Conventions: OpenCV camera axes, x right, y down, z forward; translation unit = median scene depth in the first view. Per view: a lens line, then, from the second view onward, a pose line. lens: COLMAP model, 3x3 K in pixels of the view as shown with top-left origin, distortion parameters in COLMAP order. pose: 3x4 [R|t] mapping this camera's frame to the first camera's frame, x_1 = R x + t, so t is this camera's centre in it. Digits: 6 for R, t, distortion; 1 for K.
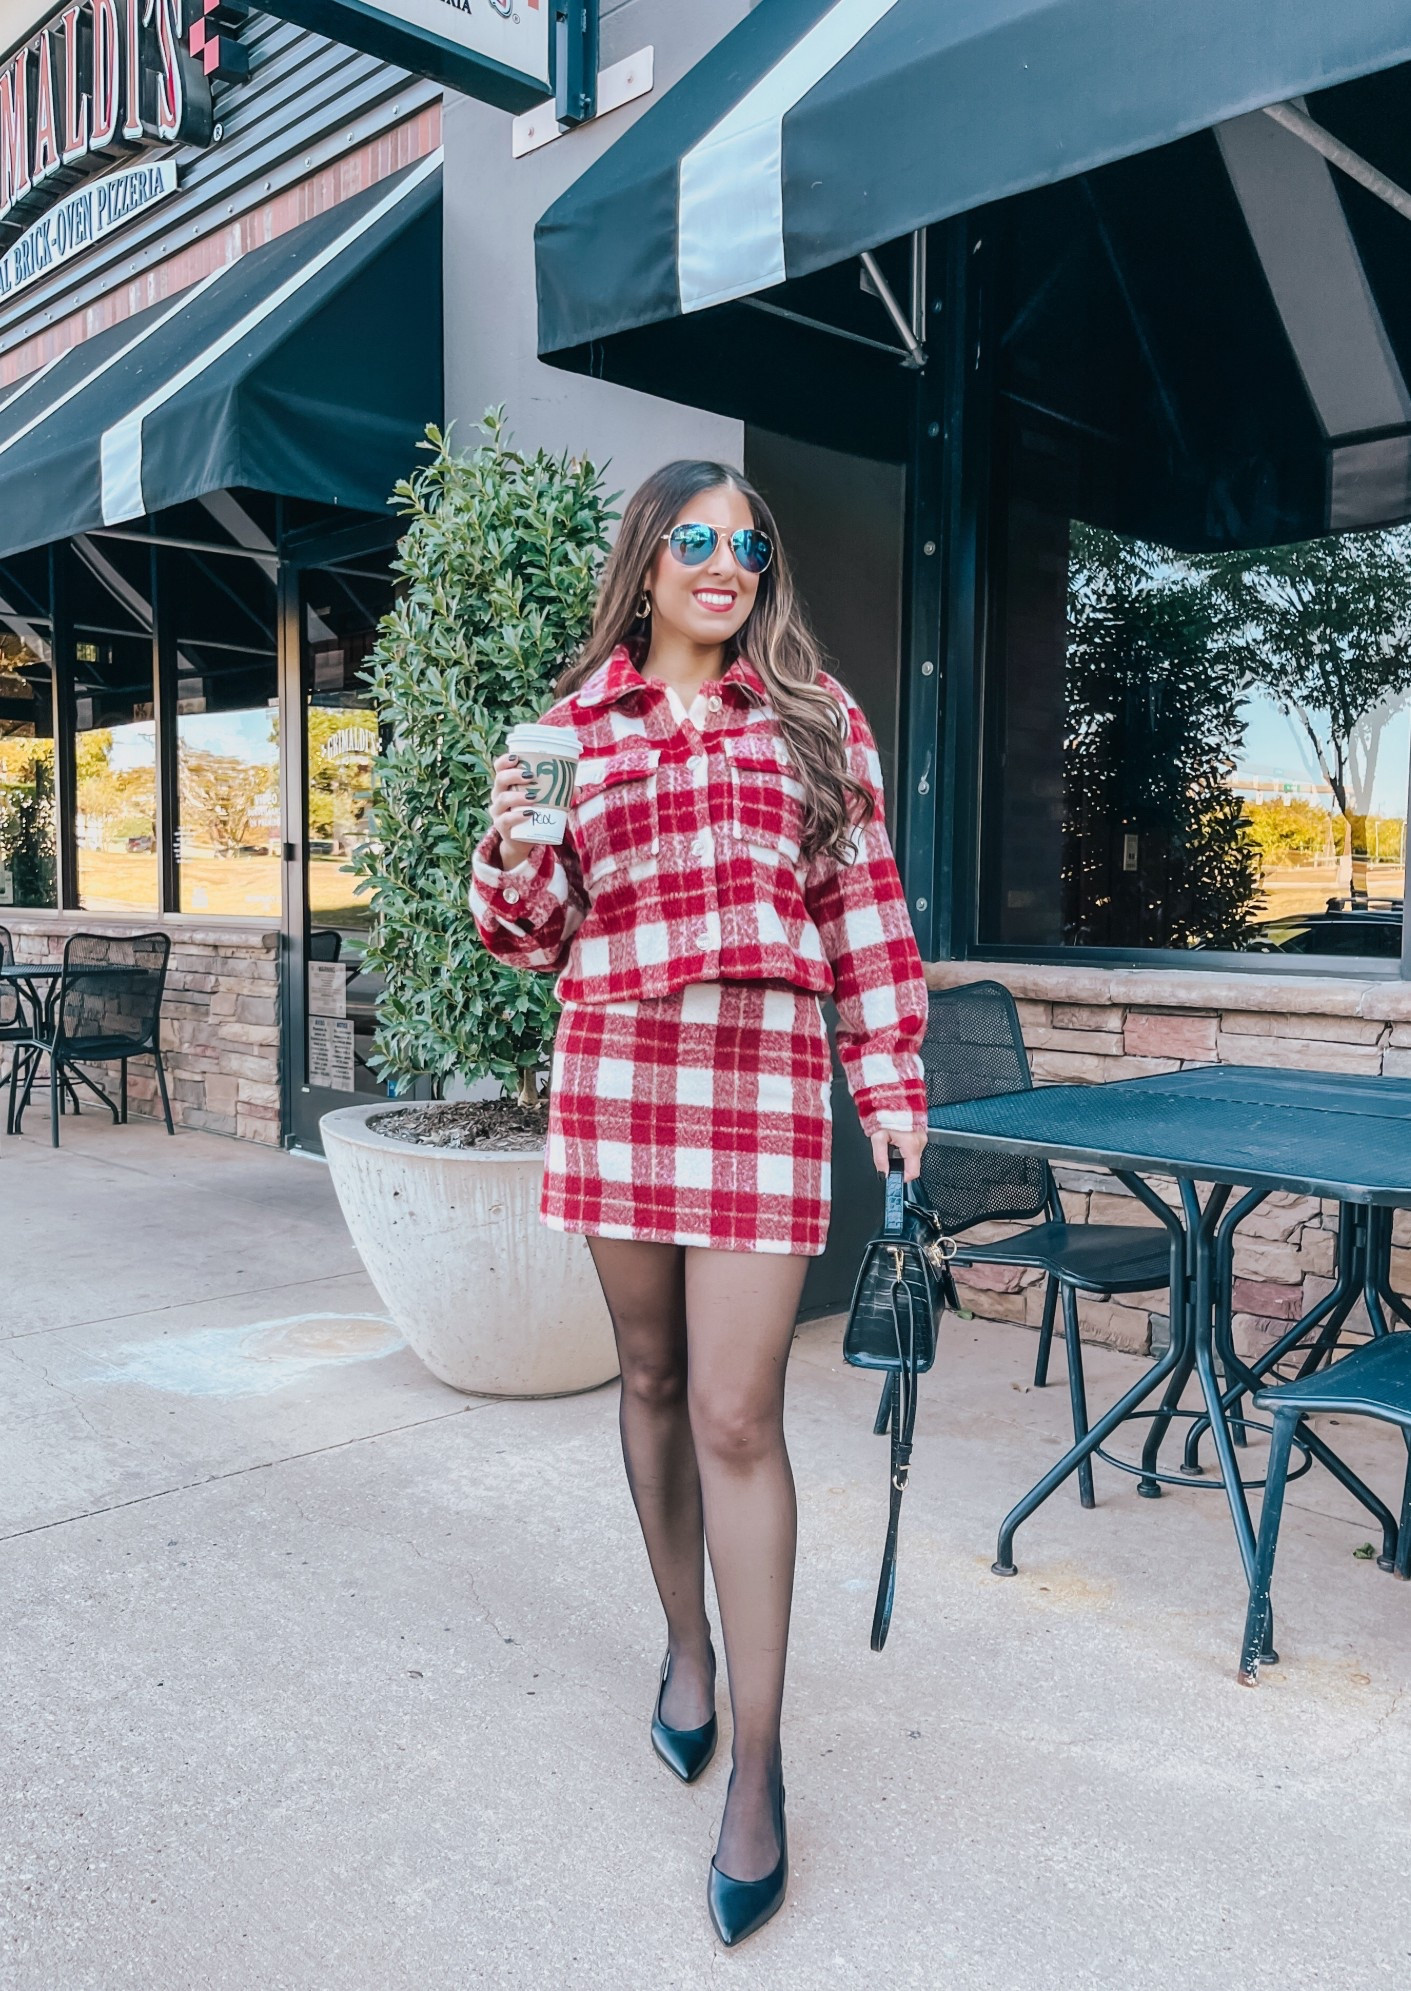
lens RADIAL K [[1577.5, 0, 721.6], [0, 1577.5, 1016.3], [0, 0, 1]] dist [0.016241, -0.044839]
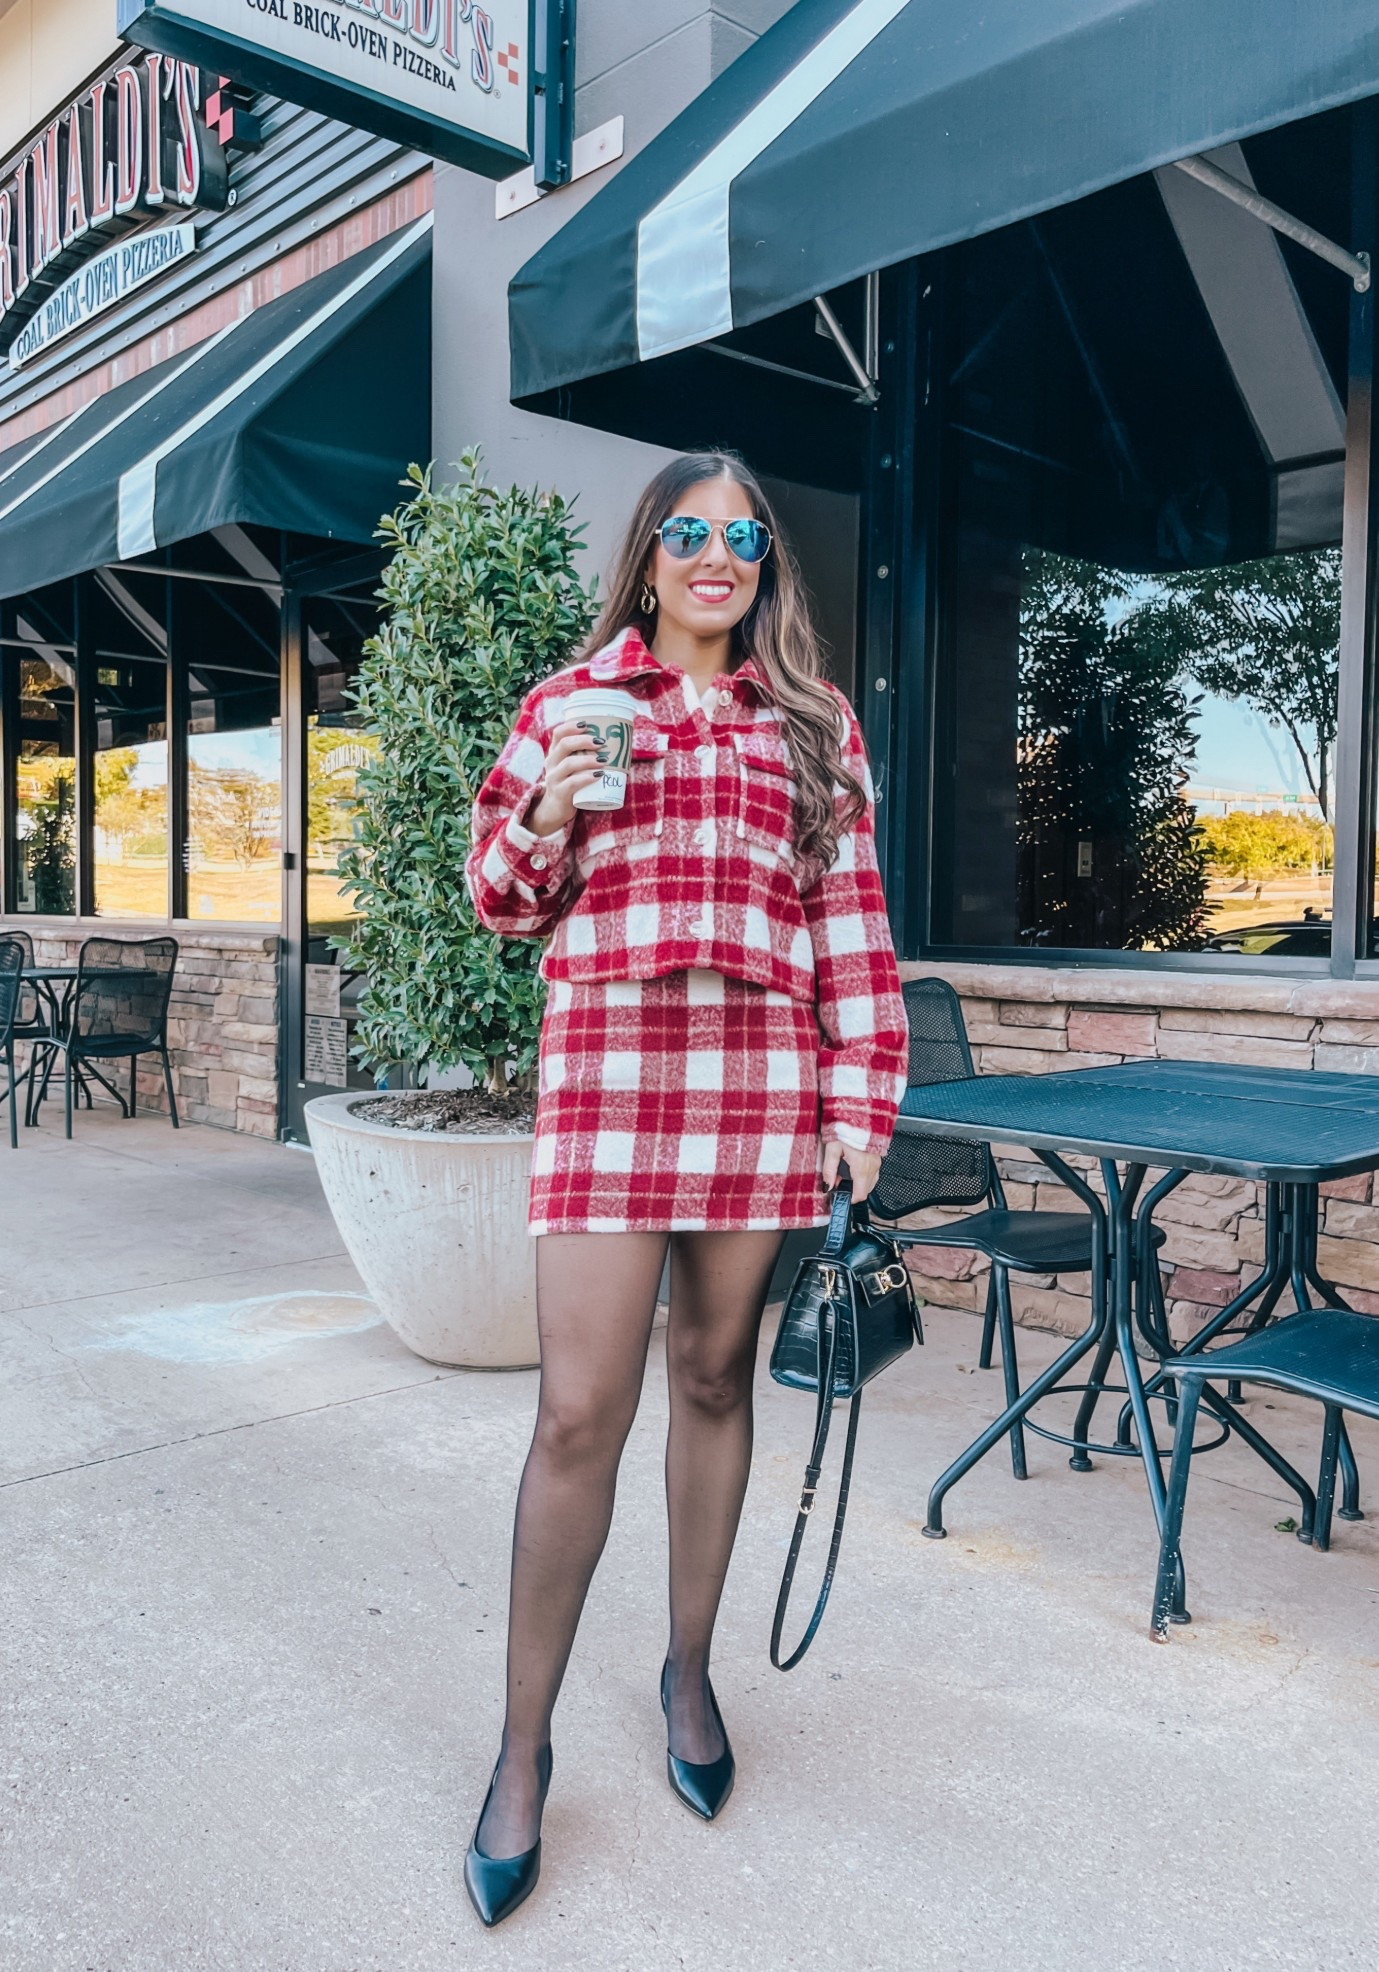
lens RADIAL K [[1647.5, 0, 685.3], [0, 1647.5, 991.6], [0, 0, 1]] dist [-0.004816, -0.000416]
pose [[0.998472, 0.003153, -0.055170, 0.054919], [-0.005230, 0.999281, -0.037544, 0.024266], [0.055012, 0.037775, 0.997771, -0.088095]]
